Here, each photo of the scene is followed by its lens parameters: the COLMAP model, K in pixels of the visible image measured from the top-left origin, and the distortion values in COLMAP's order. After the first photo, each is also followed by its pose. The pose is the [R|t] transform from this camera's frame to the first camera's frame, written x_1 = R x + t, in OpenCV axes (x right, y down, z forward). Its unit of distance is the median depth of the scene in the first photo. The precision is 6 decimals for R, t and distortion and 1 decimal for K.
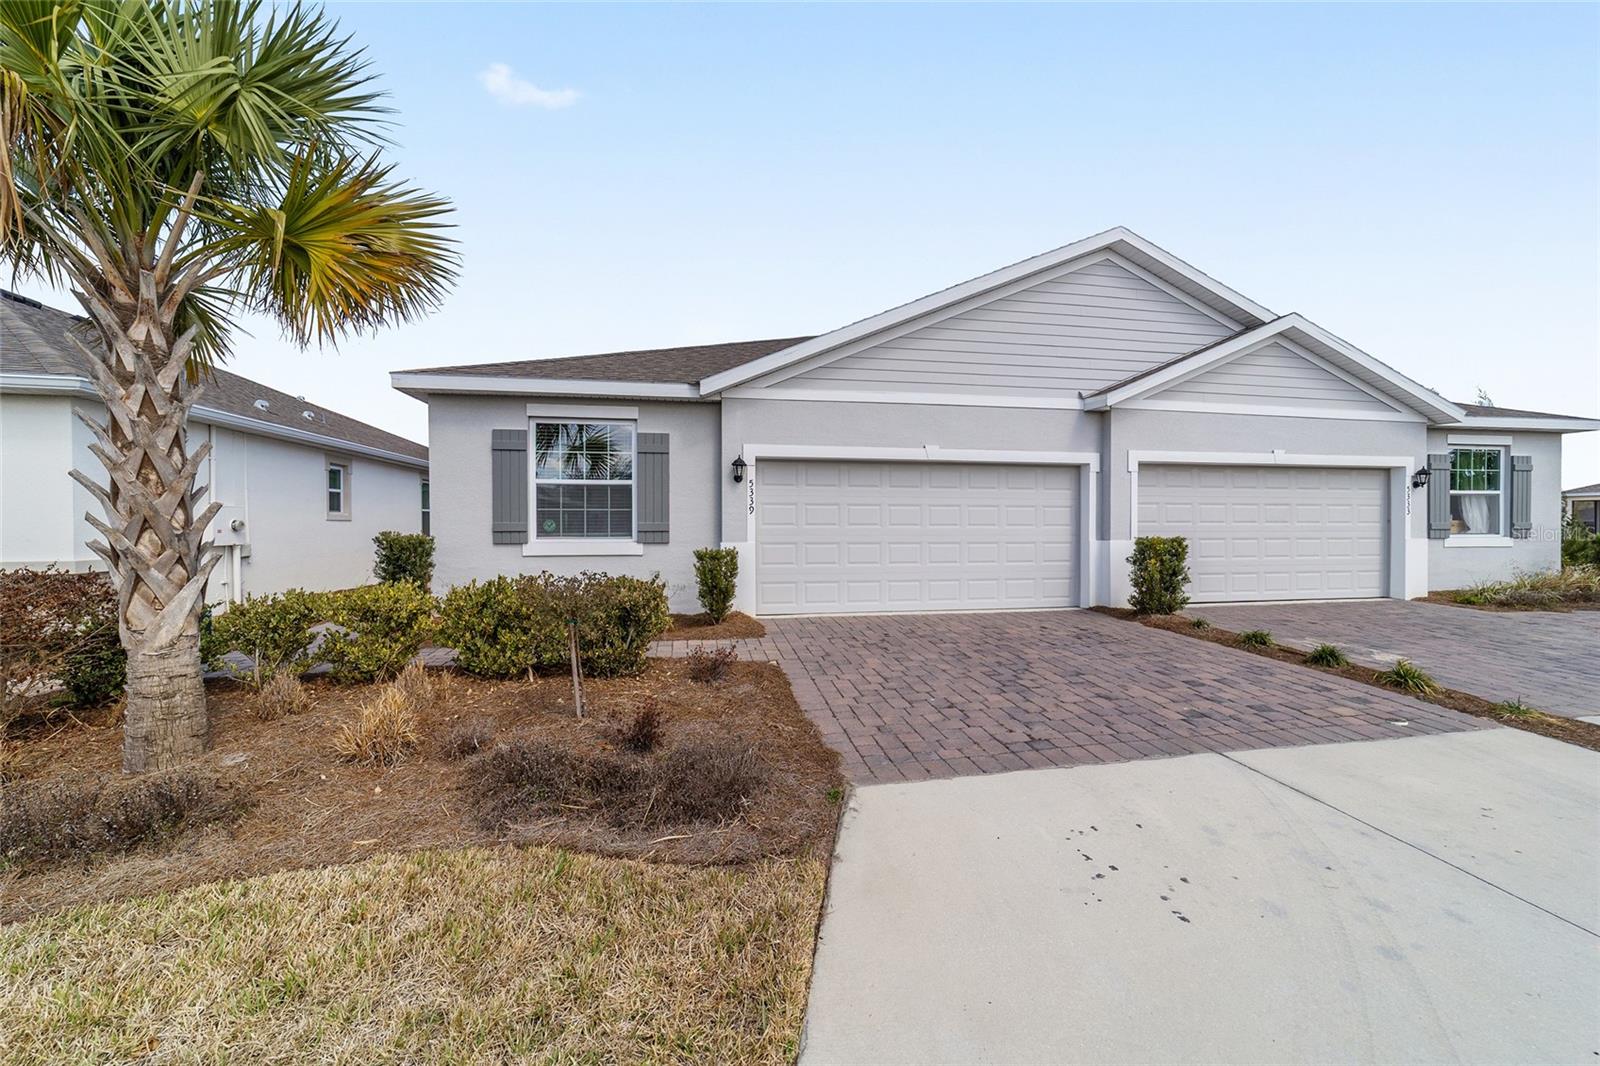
lens RADIAL K [[614.7, 0, 798.6], [0, 614.7, 530.5], [0, 0, 1]] dist [-0.020399, 0.009662]
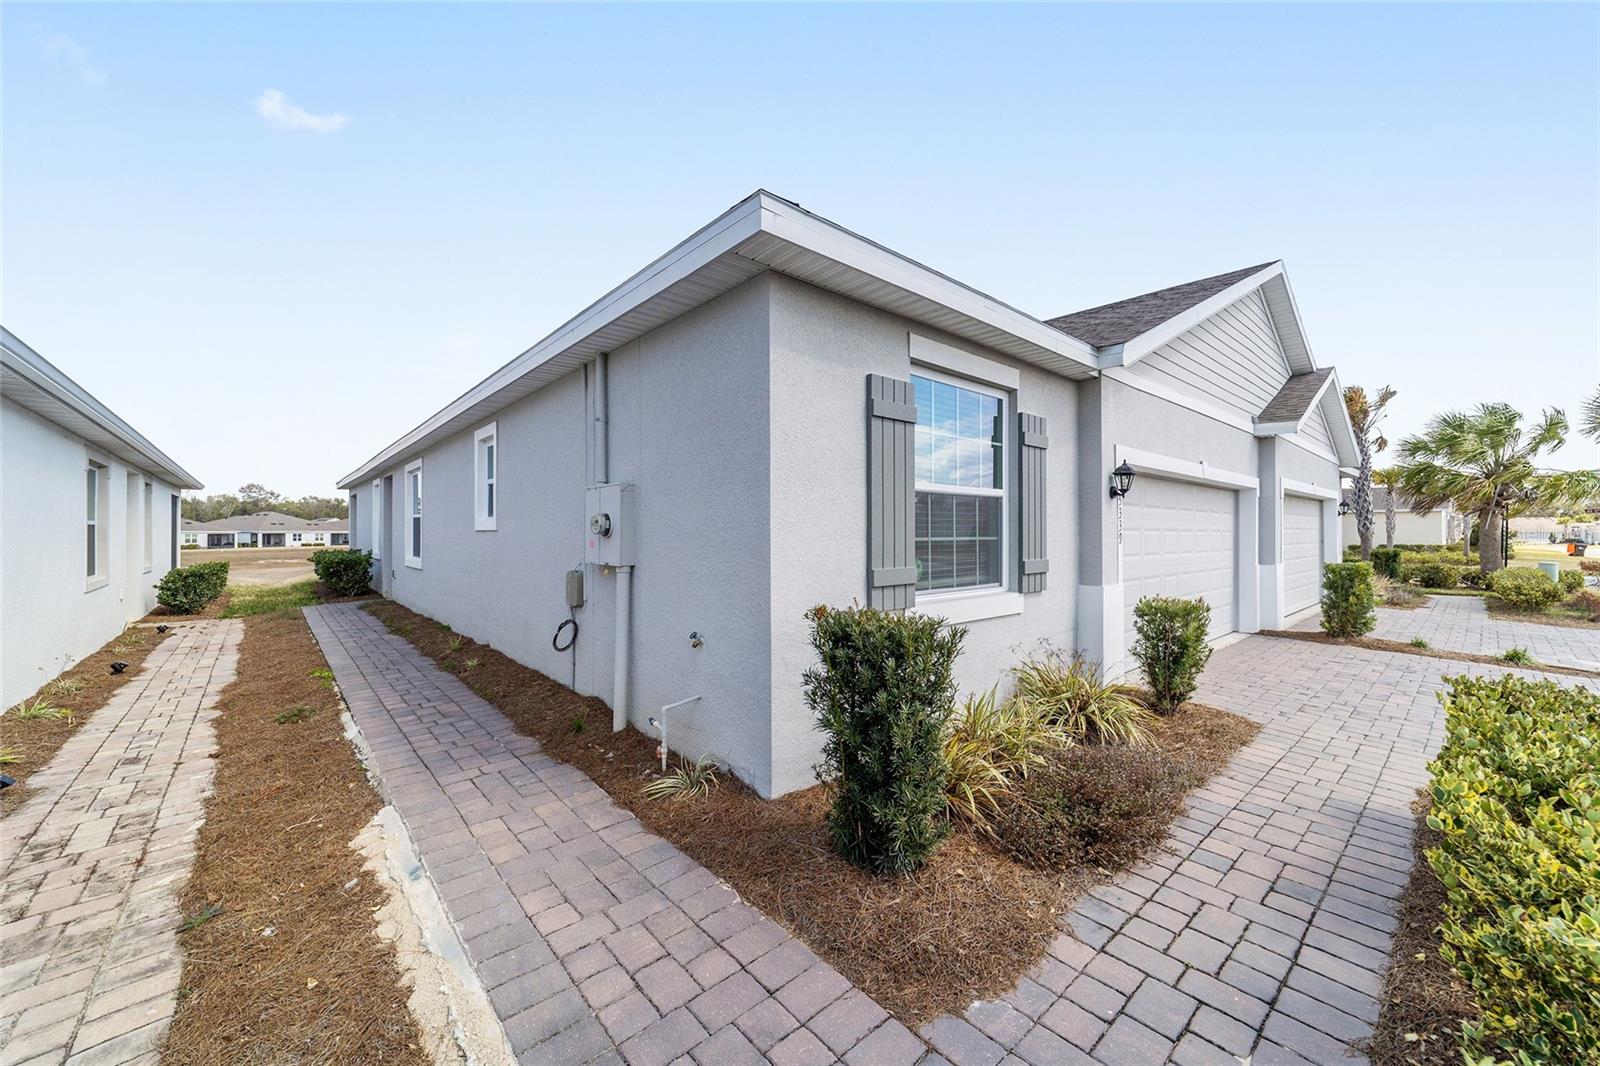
lens RADIAL K [[614.7, 0, 798.6], [0, 614.7, 530.5], [0, 0, 1]] dist [-0.020399, 0.009662]
pose [[0.857037, 0.000322, 0.515256, -0.738022], [0.006533, 0.999913, -0.011491, -0.035557], [-0.515214, 0.013215, 0.856960, 0.576753]]
